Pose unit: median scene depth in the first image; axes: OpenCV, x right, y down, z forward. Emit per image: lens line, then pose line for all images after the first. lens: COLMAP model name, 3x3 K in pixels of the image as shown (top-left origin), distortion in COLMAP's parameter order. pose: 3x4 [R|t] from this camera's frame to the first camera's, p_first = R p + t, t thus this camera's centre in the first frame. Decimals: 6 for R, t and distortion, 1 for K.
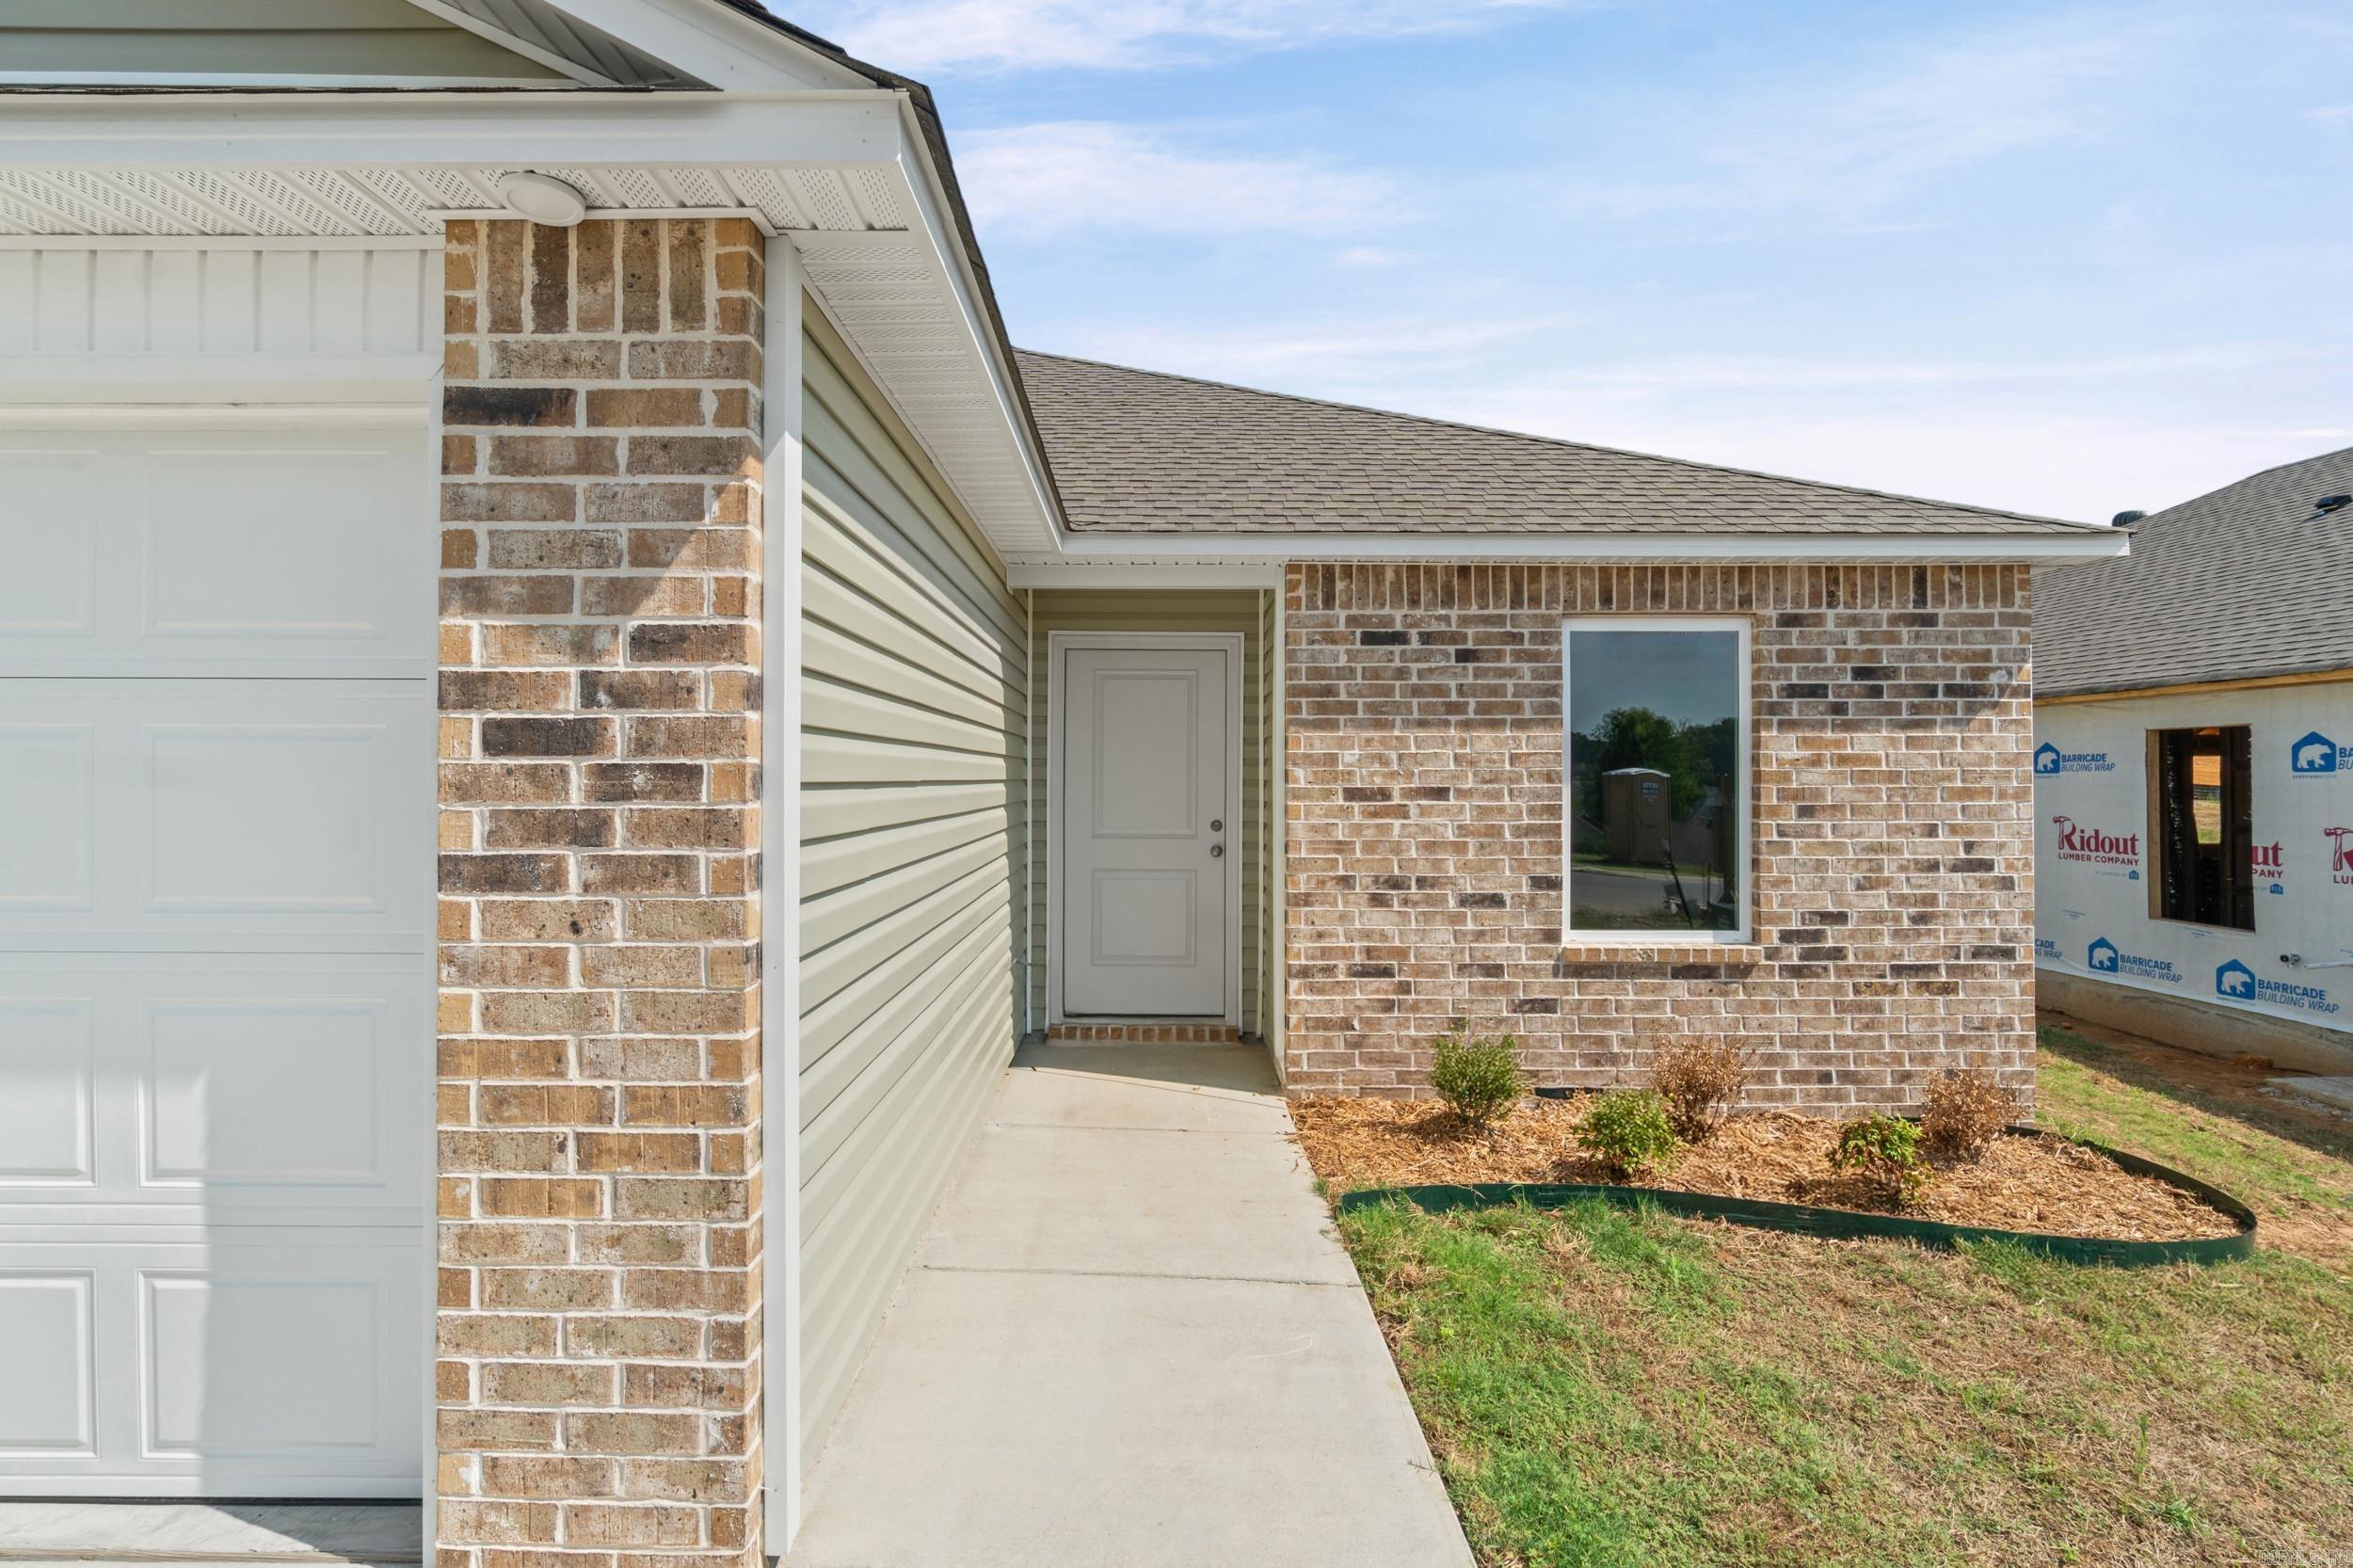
lens RADIAL K [[1193.3, 0, 1153.5], [0, 1193.3, 764.9], [0, 0, 1]] dist [-0.007447, 0.000837]
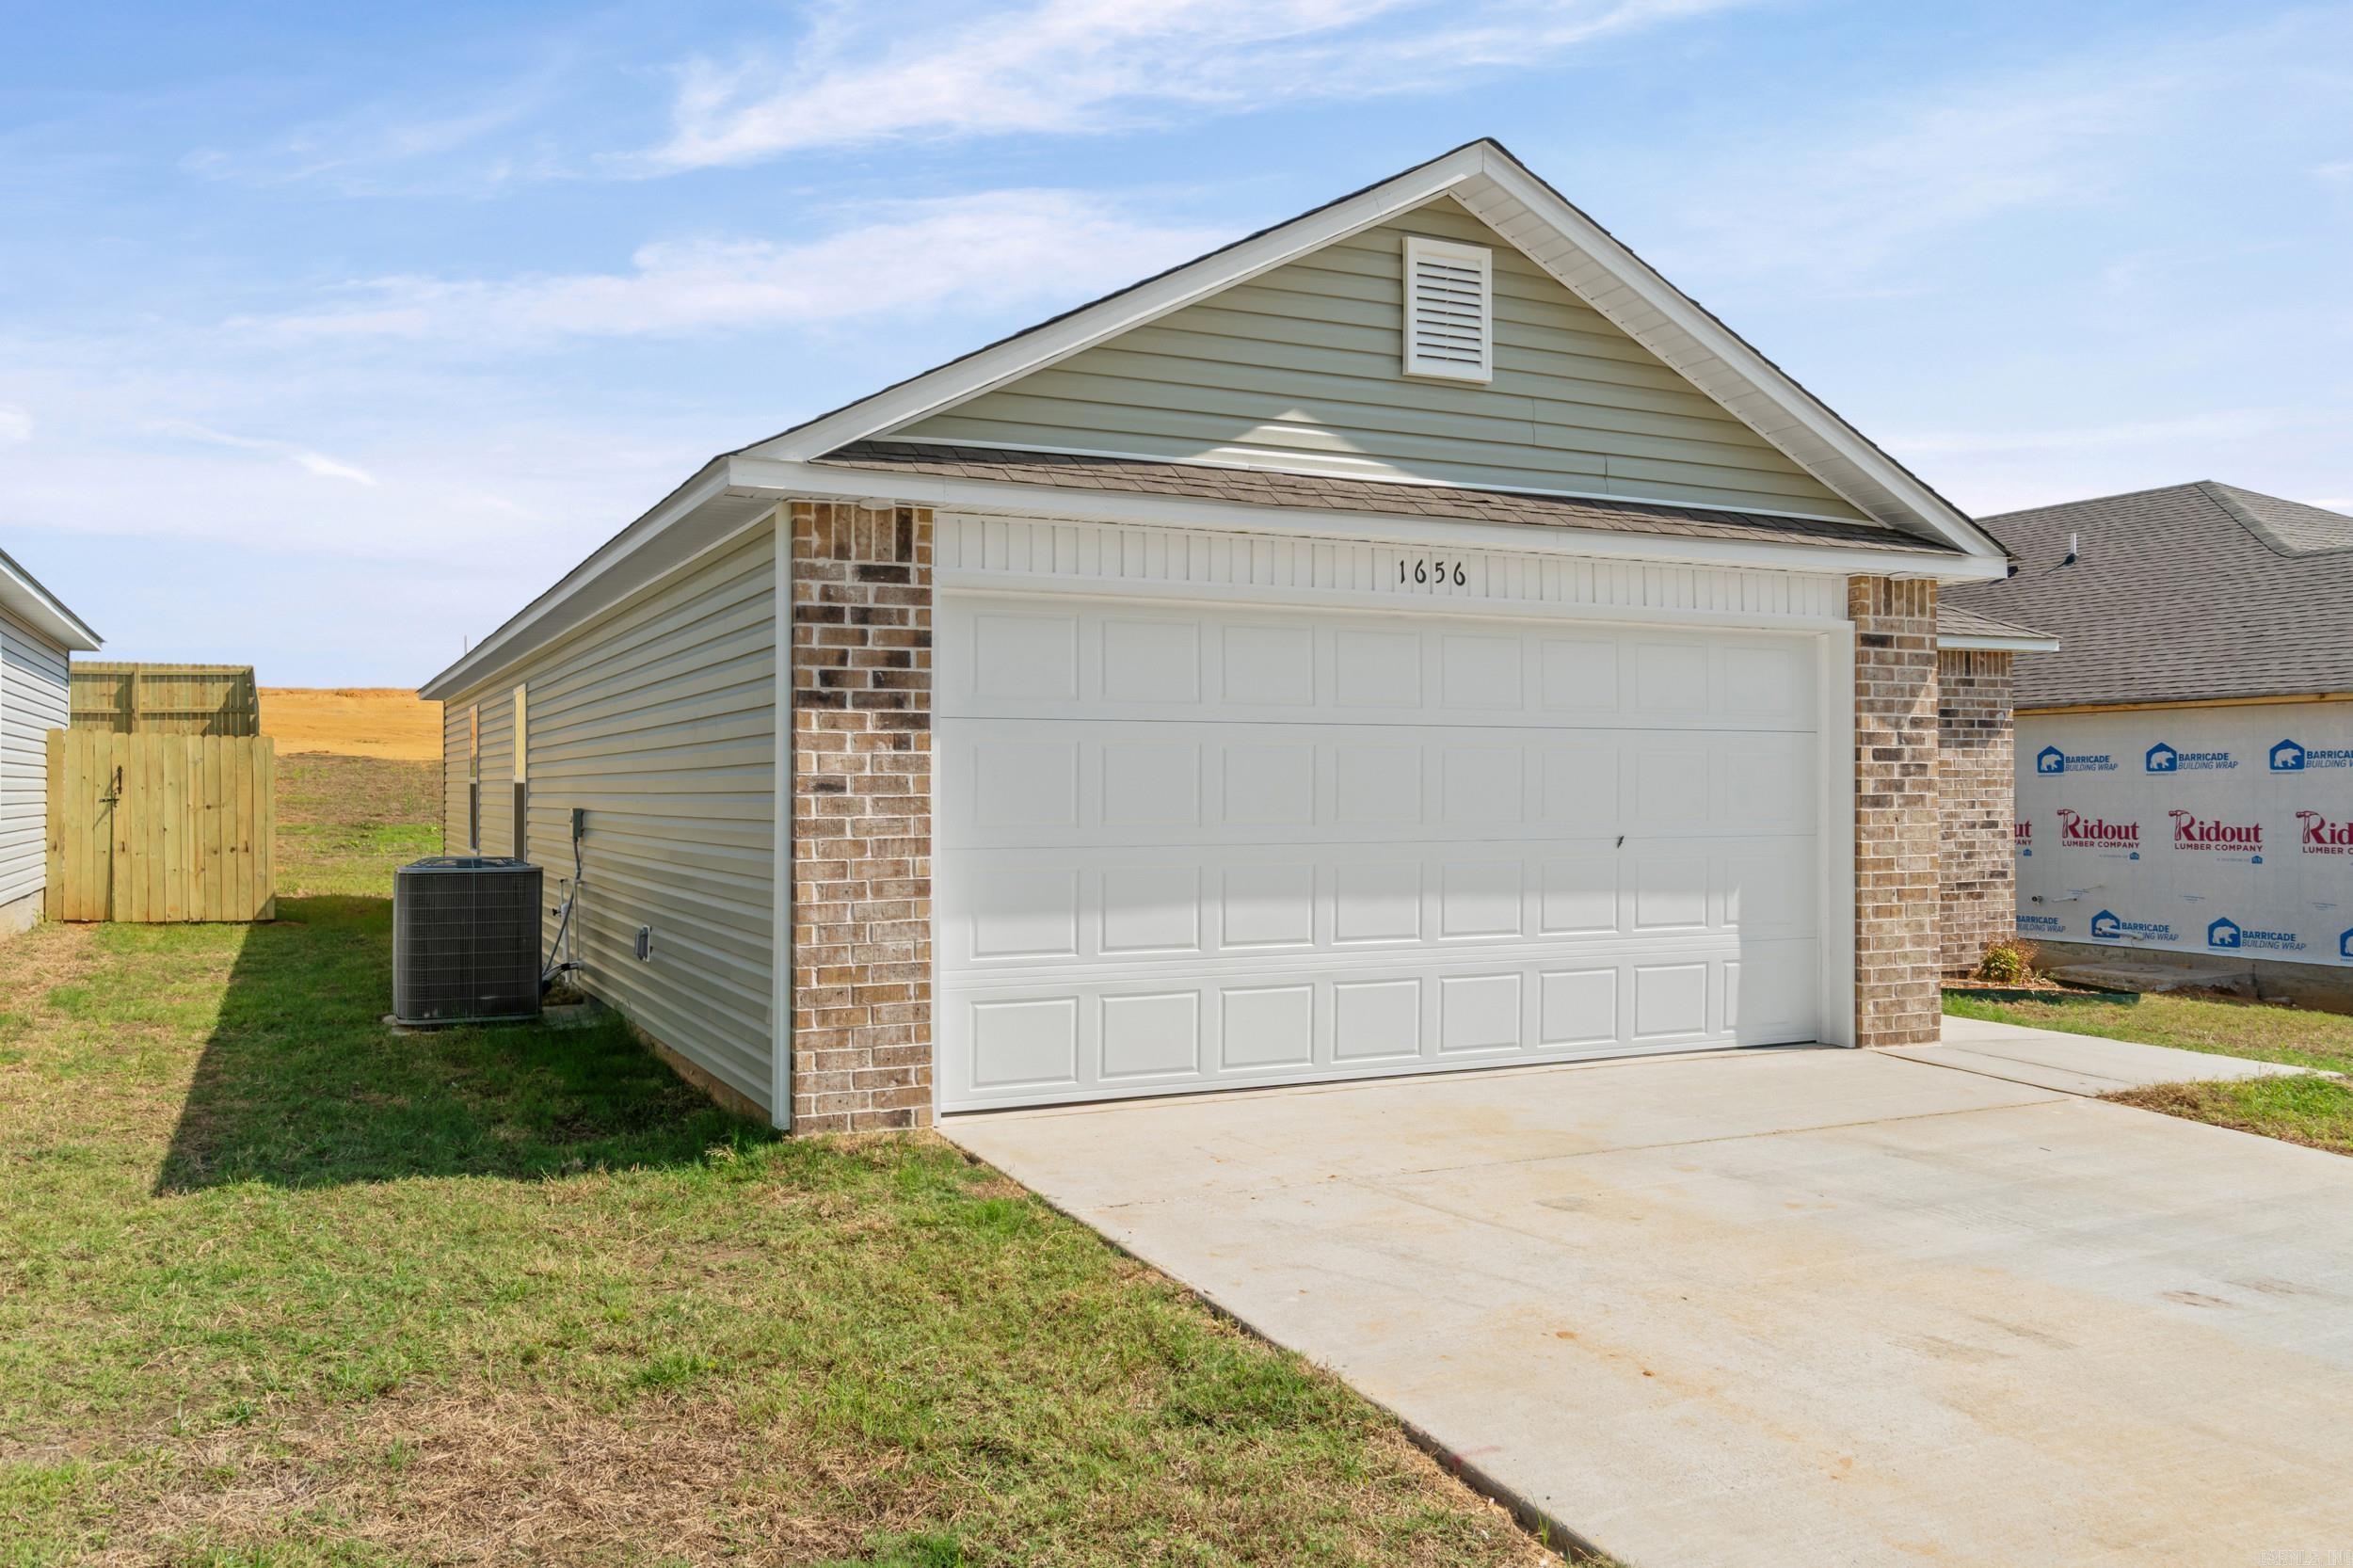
lens RADIAL K [[1801.5, 0, 1162.5], [0, 1801.5, 771.9], [0, 0, 1]] dist [0.000731, -0.003856]
pose [[0.900702, -0.000228, 0.434437, -1.543213], [0.000200, 1.000000, 0.000110, 0.007095], [-0.434437, -0.000013, 0.900702, -0.845638]]
